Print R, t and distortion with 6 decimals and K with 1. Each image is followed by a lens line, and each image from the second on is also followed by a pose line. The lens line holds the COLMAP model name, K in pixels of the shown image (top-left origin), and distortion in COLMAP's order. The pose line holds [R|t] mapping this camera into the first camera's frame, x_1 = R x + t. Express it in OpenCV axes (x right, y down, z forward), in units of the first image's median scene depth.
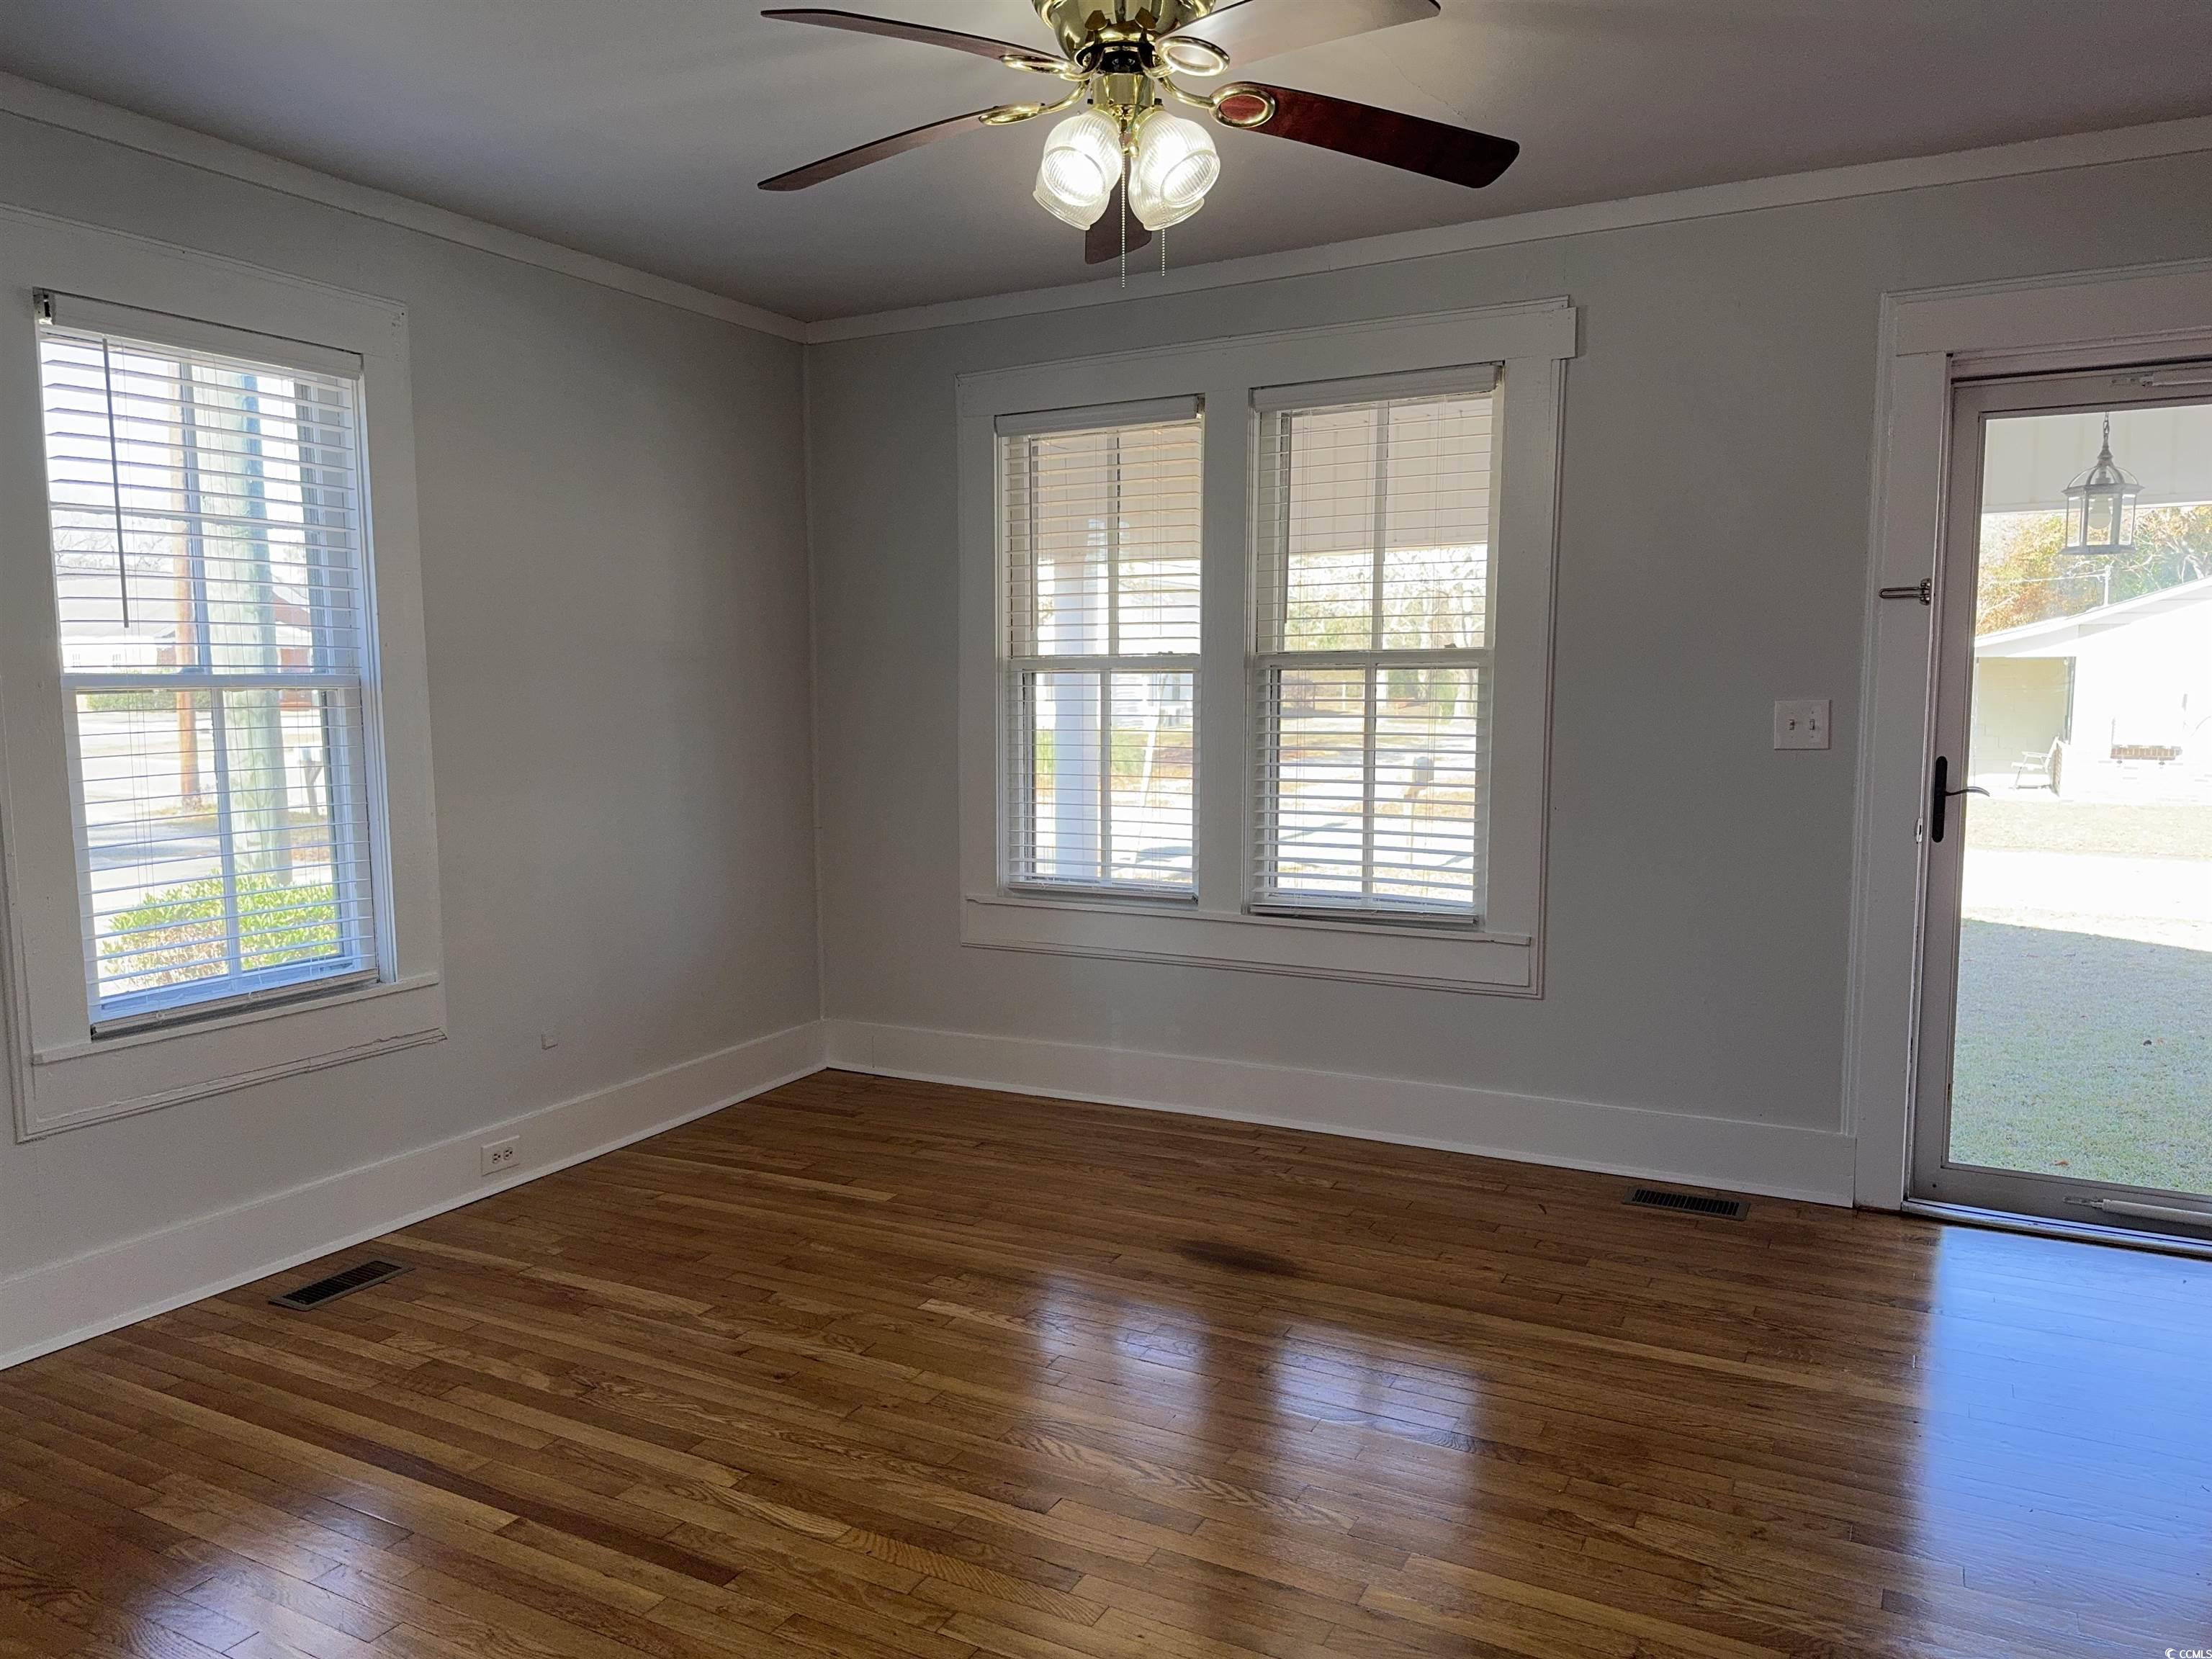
lens RADIAL K [[1560.8, 0, 1120.4], [0, 1560.8, 823.0], [0, 0, 1]] dist [0.079349, -0.067947]
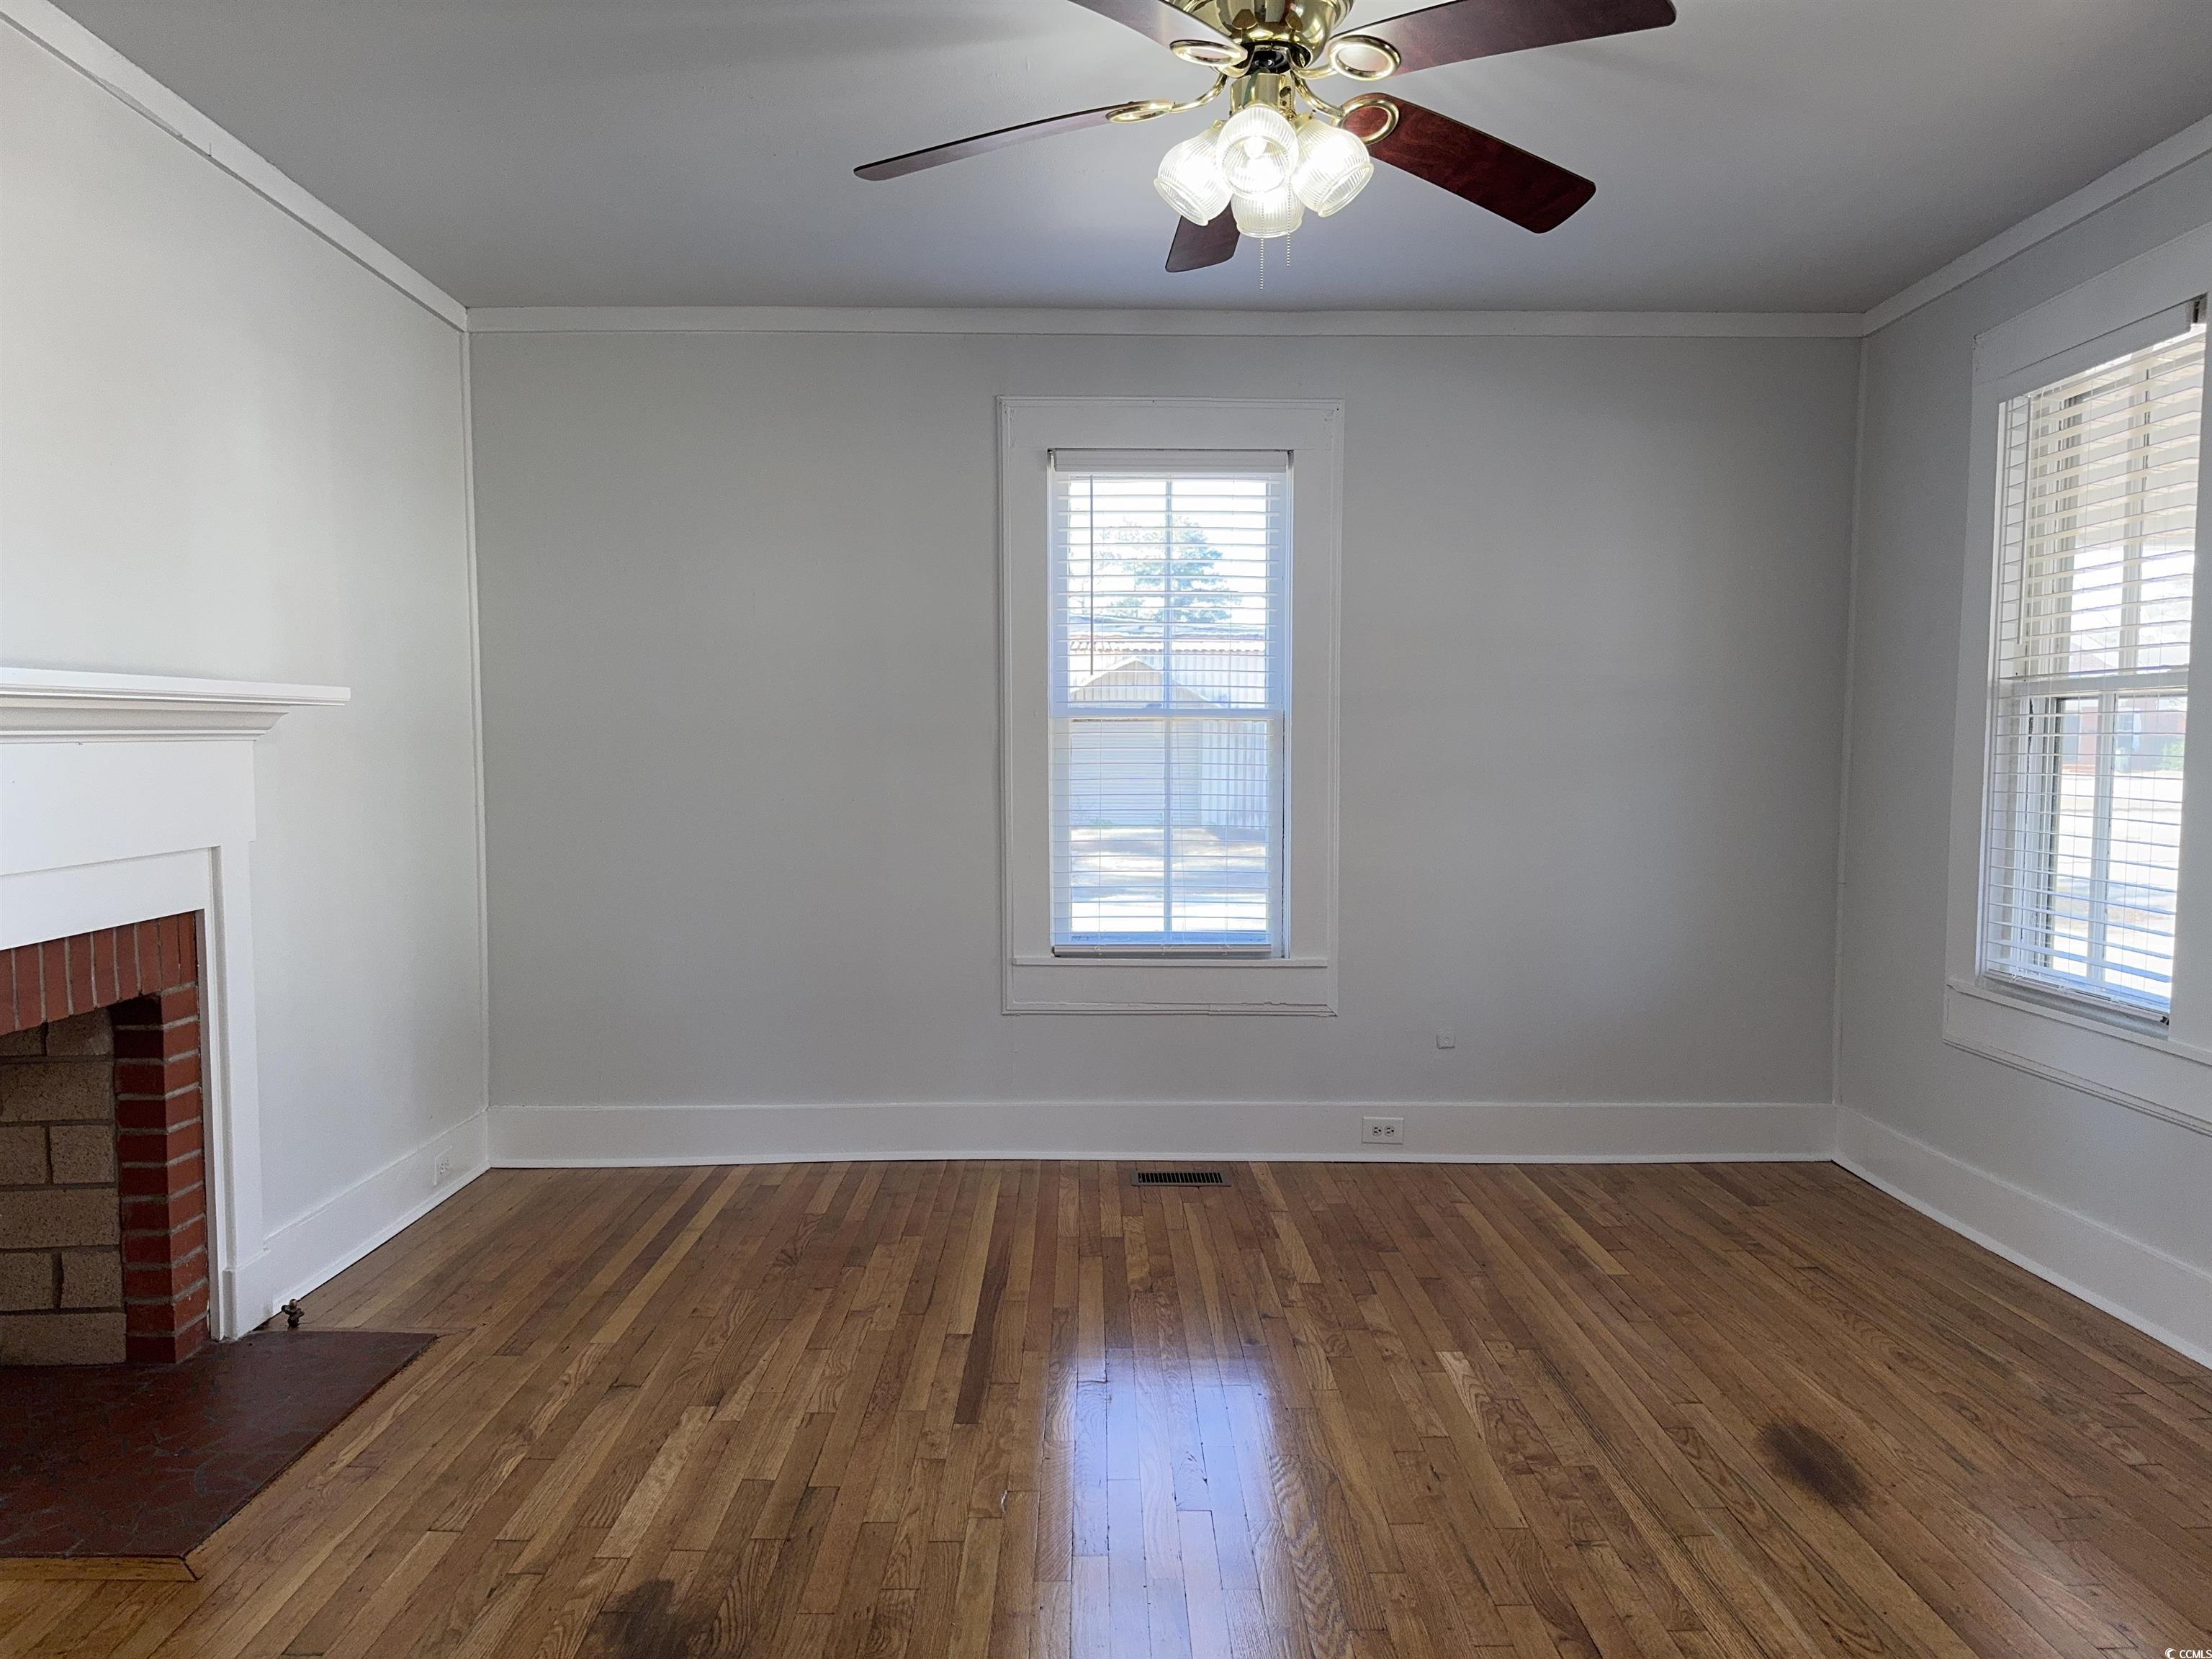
lens RADIAL K [[1560.8, 0, 1108.0], [0, 1560.8, 812.9], [0, 0, 1]] dist [0.079349, -0.067947]
pose [[0.475276, 0.049197, -0.878460, 0.537097], [-0.091196, 0.995812, 0.006429, -0.006298], [0.875098, 0.077056, 0.477772, 0.301449]]
